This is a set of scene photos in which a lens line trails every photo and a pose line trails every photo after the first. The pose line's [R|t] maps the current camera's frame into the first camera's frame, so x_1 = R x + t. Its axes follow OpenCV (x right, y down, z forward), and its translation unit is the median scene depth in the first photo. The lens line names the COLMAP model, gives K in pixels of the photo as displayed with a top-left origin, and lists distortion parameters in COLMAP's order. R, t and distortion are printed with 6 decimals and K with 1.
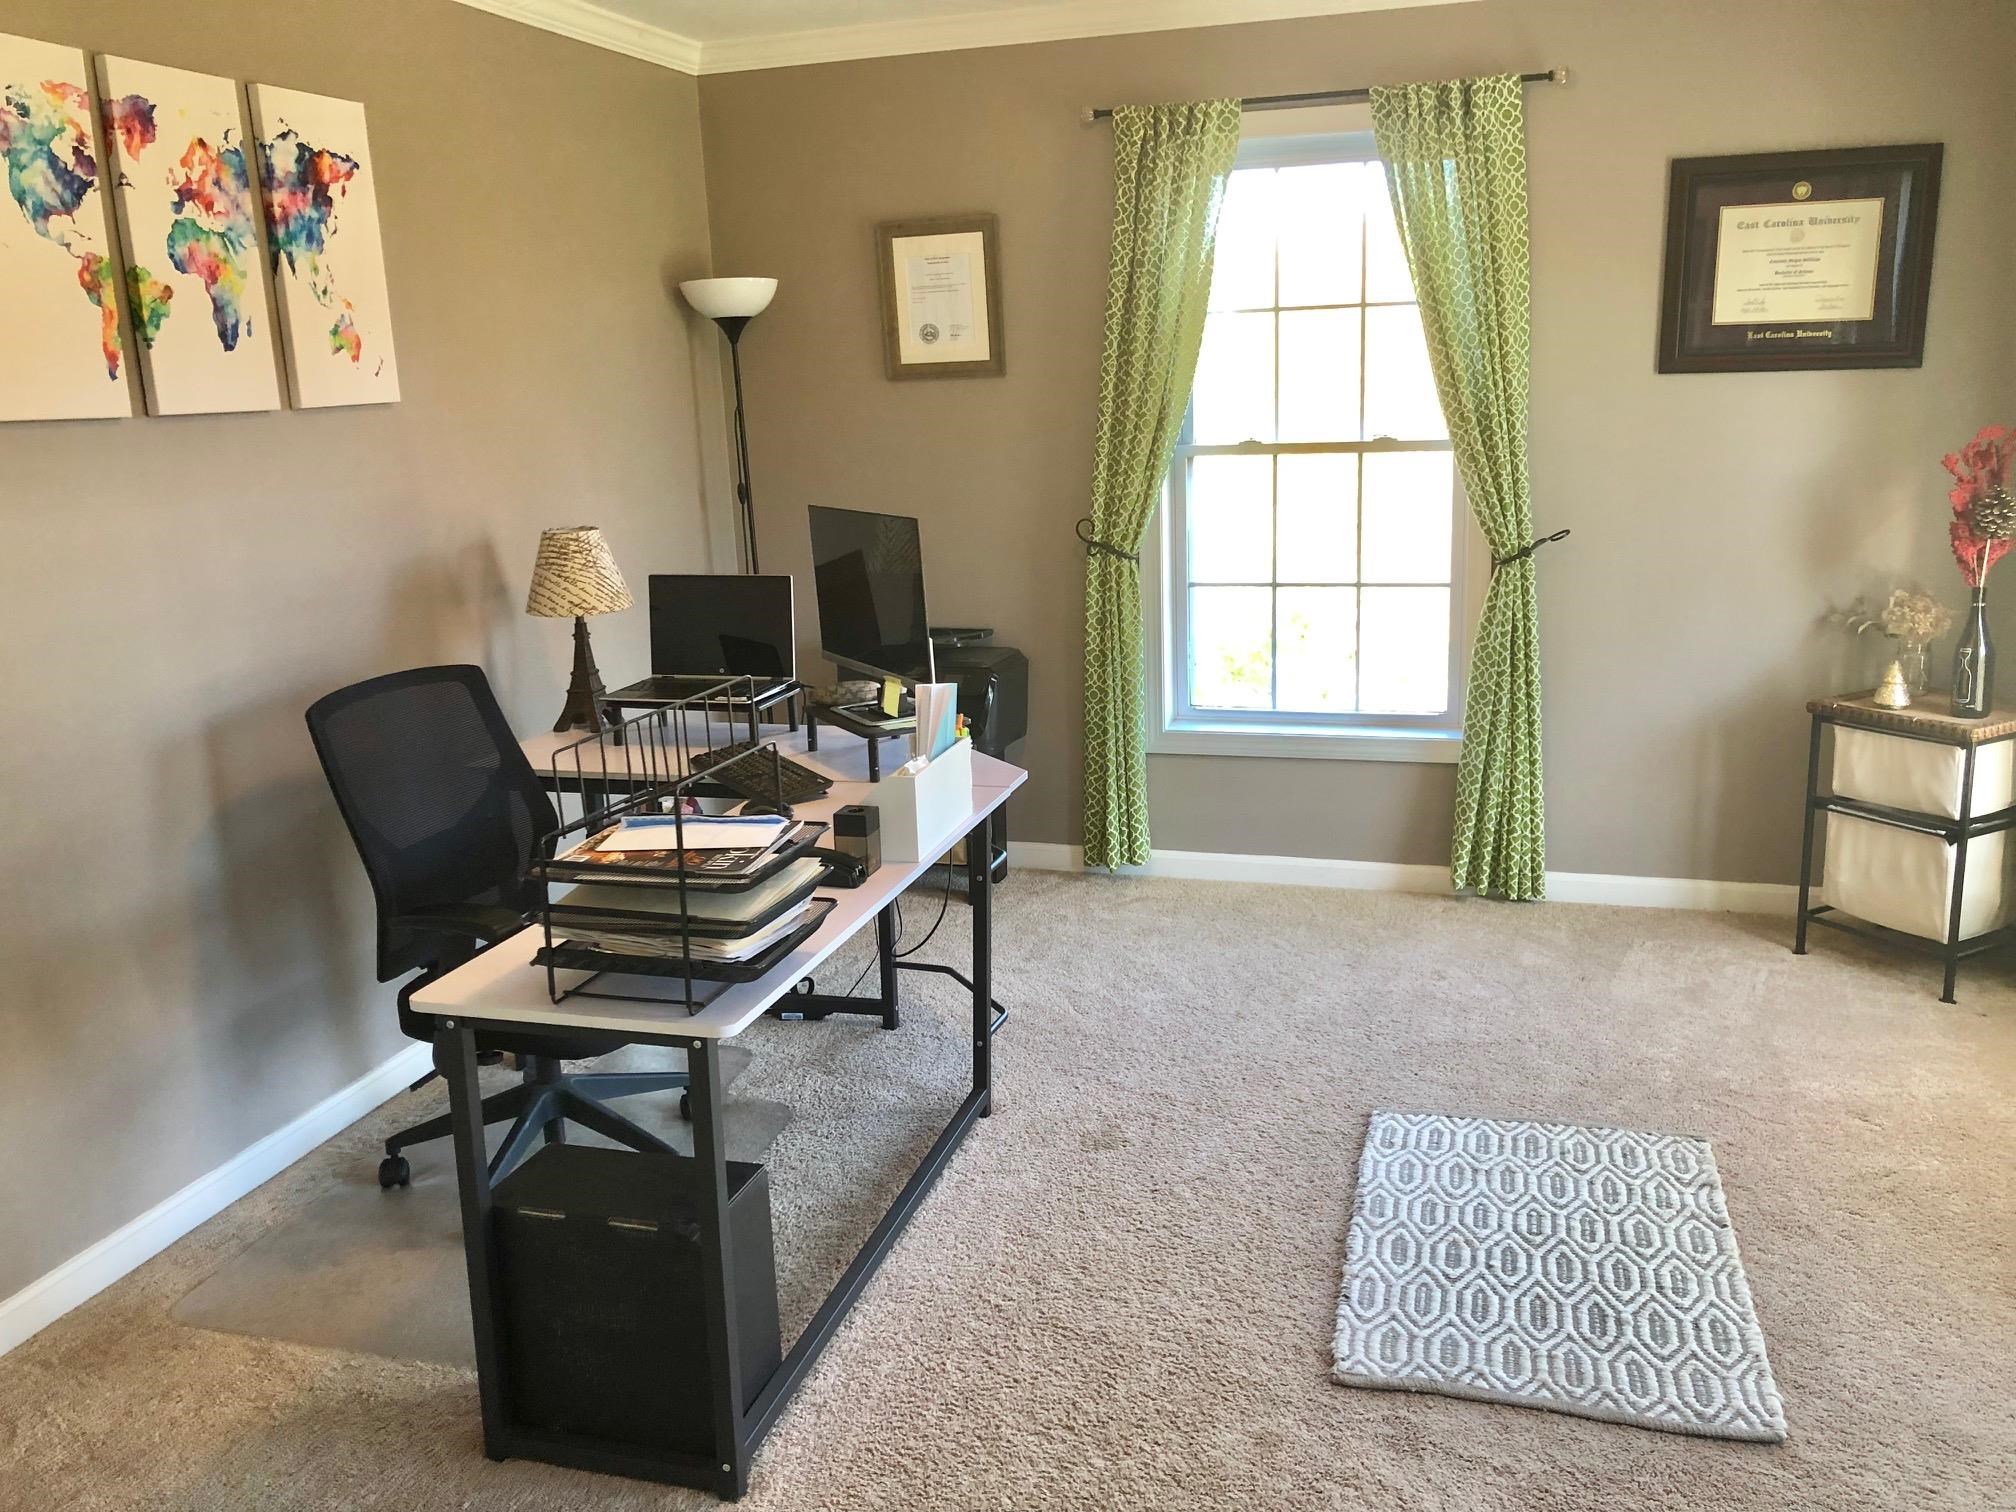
lens RADIAL K [[1640.2, 0, 1022.9], [0, 1640.2, 750.4], [0, 0, 1]] dist [0.029224, -0.038255]
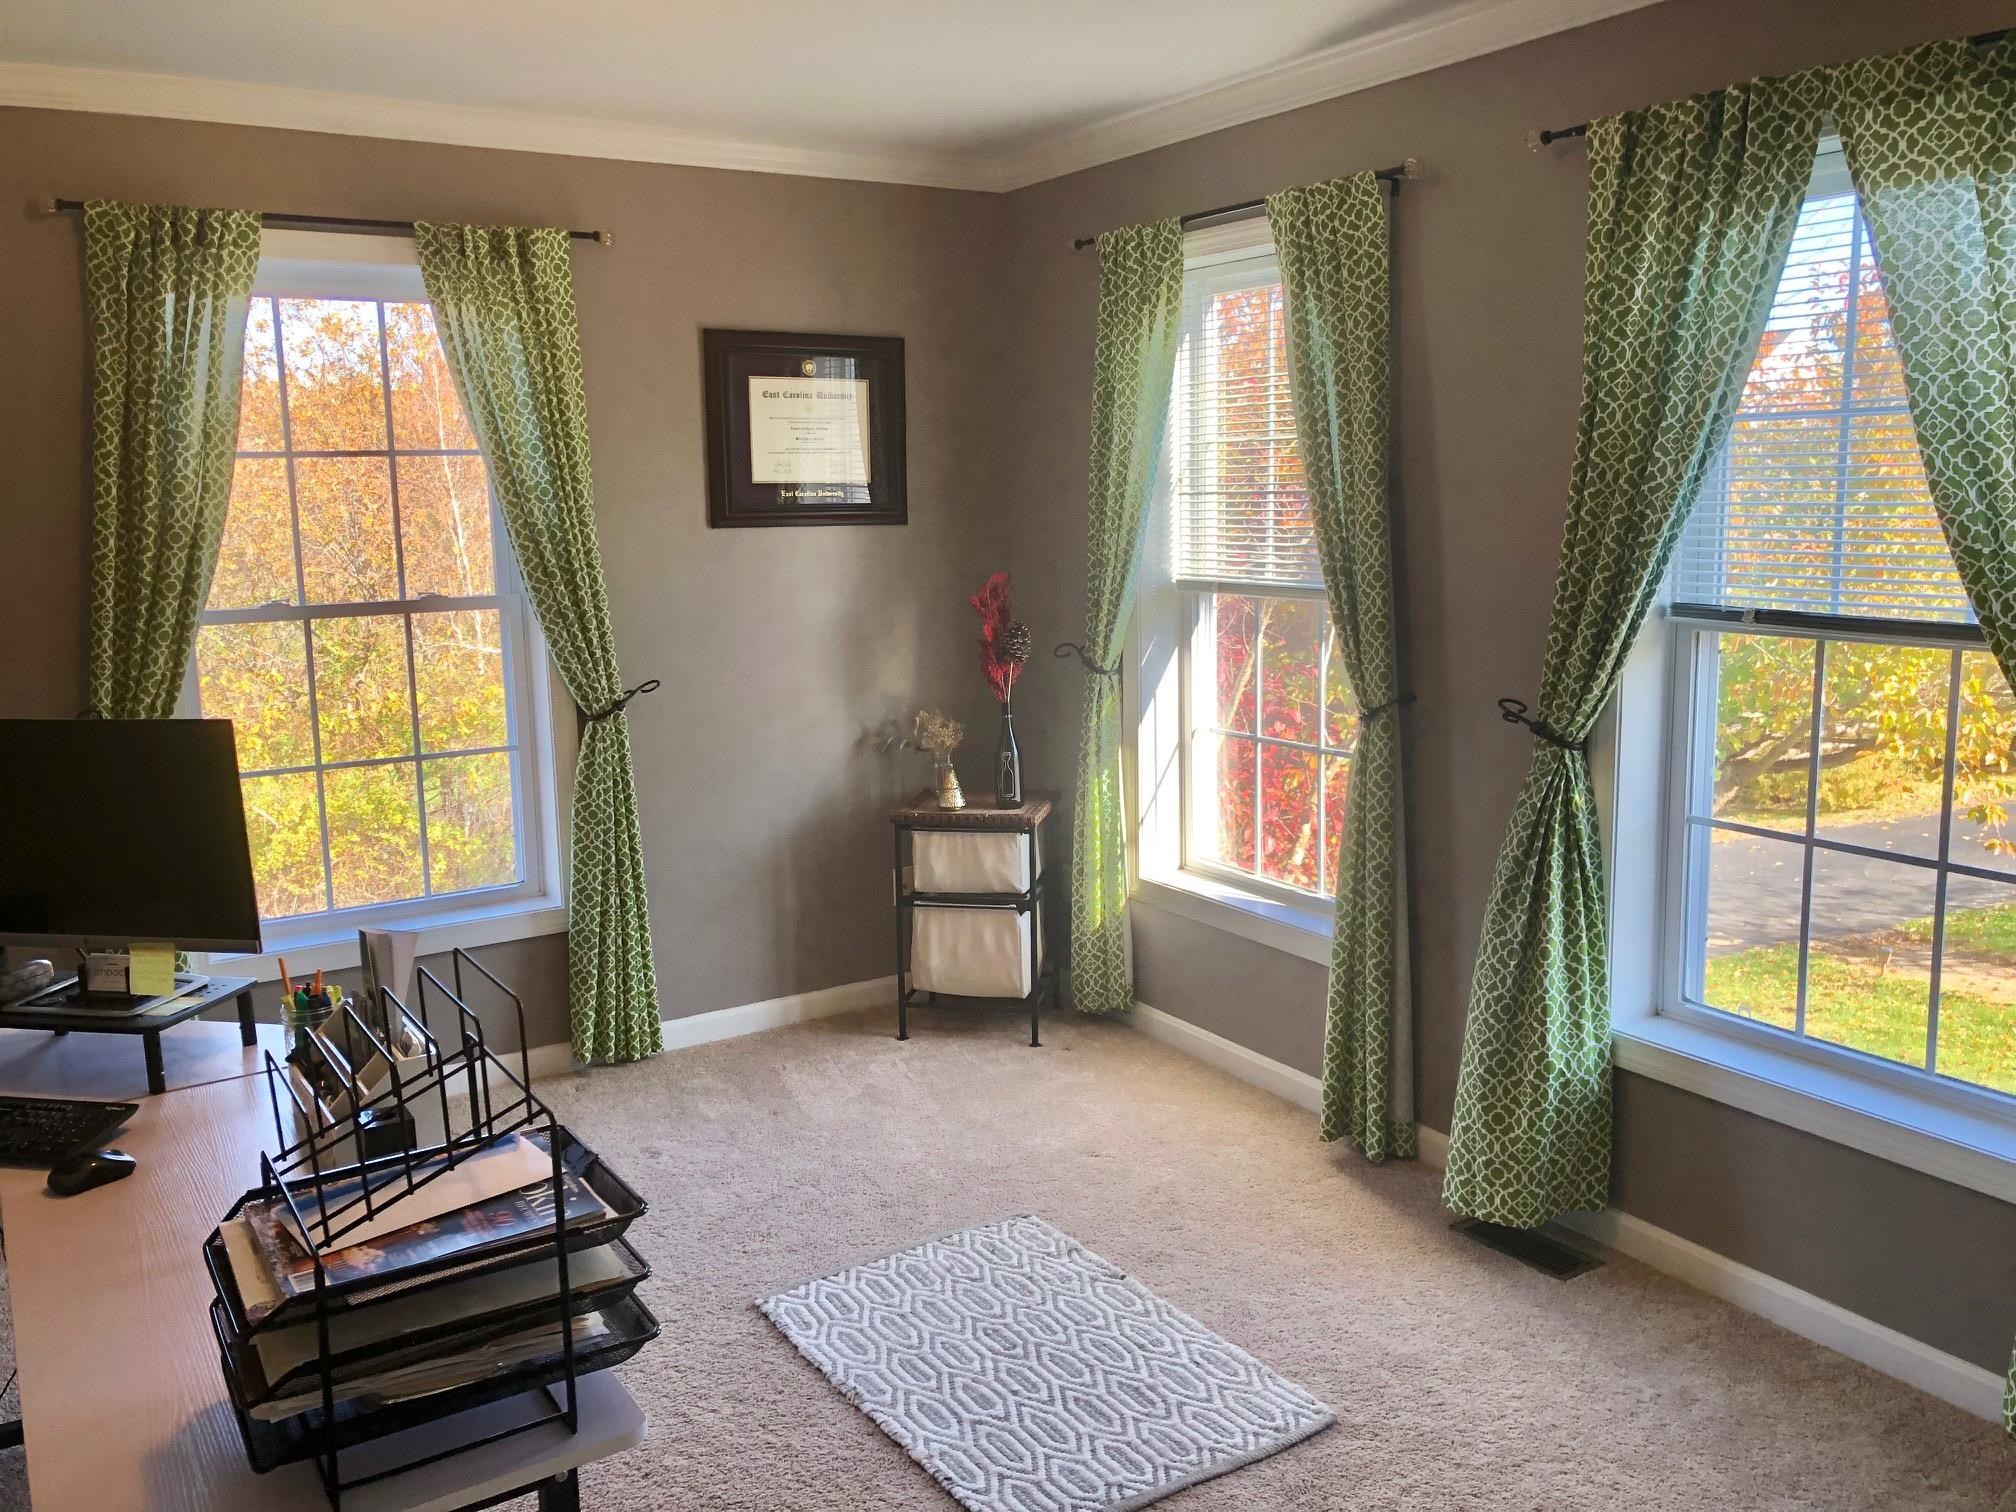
lens RADIAL K [[1640.2, 0, 1016.9], [0, 1640.2, 754.4], [0, 0, 1]] dist [0.029224, -0.038255]
pose [[0.650292, -0.106337, 0.752205, -0.288626], [0.171767, 0.985094, -0.009235, -0.042554], [-0.740011, 0.135209, 0.658864, 0.182572]]
